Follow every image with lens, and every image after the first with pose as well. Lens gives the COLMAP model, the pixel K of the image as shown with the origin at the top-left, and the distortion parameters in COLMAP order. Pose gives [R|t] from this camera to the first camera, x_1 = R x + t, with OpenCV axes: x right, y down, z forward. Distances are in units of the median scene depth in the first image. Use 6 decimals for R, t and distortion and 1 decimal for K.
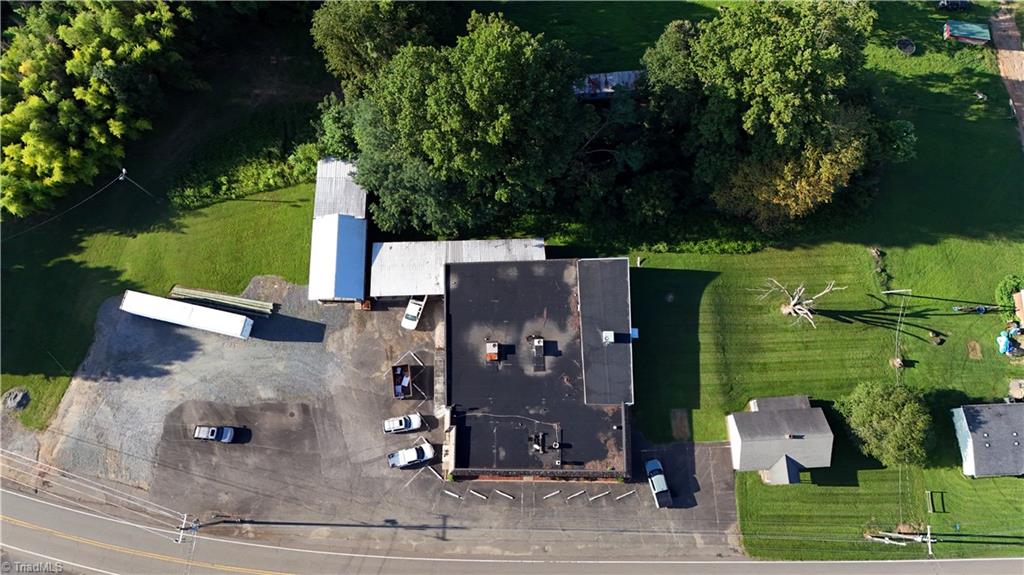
lens RADIAL K [[749.5, 0, 512.0], [0, 749.5, 287.5], [0, 0, 1]] dist [0.092820, -0.108698]
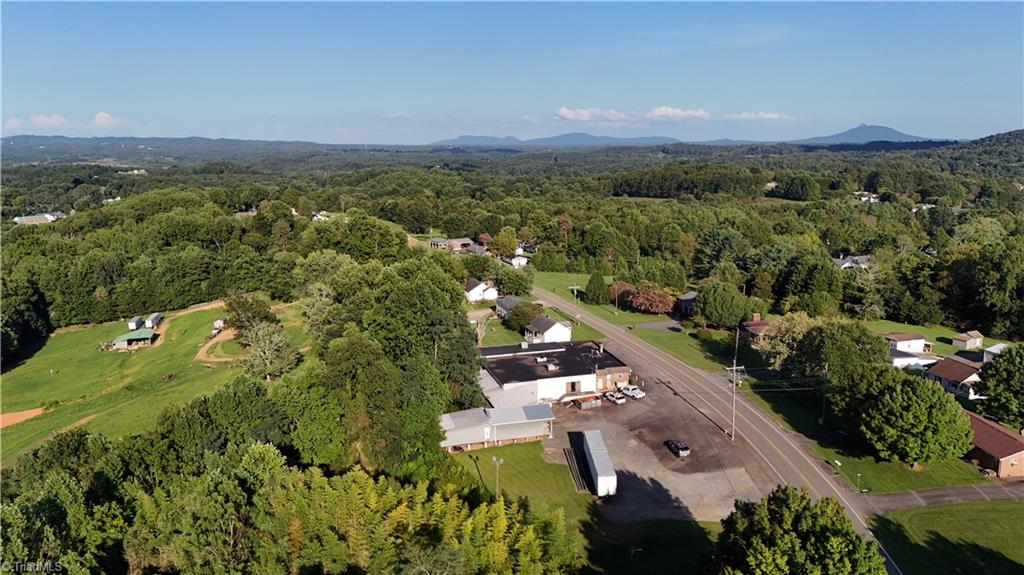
lens RADIAL K [[749.5, 0, 512.0], [0, 749.5, 287.5], [0, 0, 1]] dist [0.092820, -0.108698]
pose [[-0.249250, -0.186770, 0.950258, -1.463427], [0.943168, 0.175879, 0.281959, -0.464376], [-0.219792, 0.966532, 0.132318, 0.646076]]
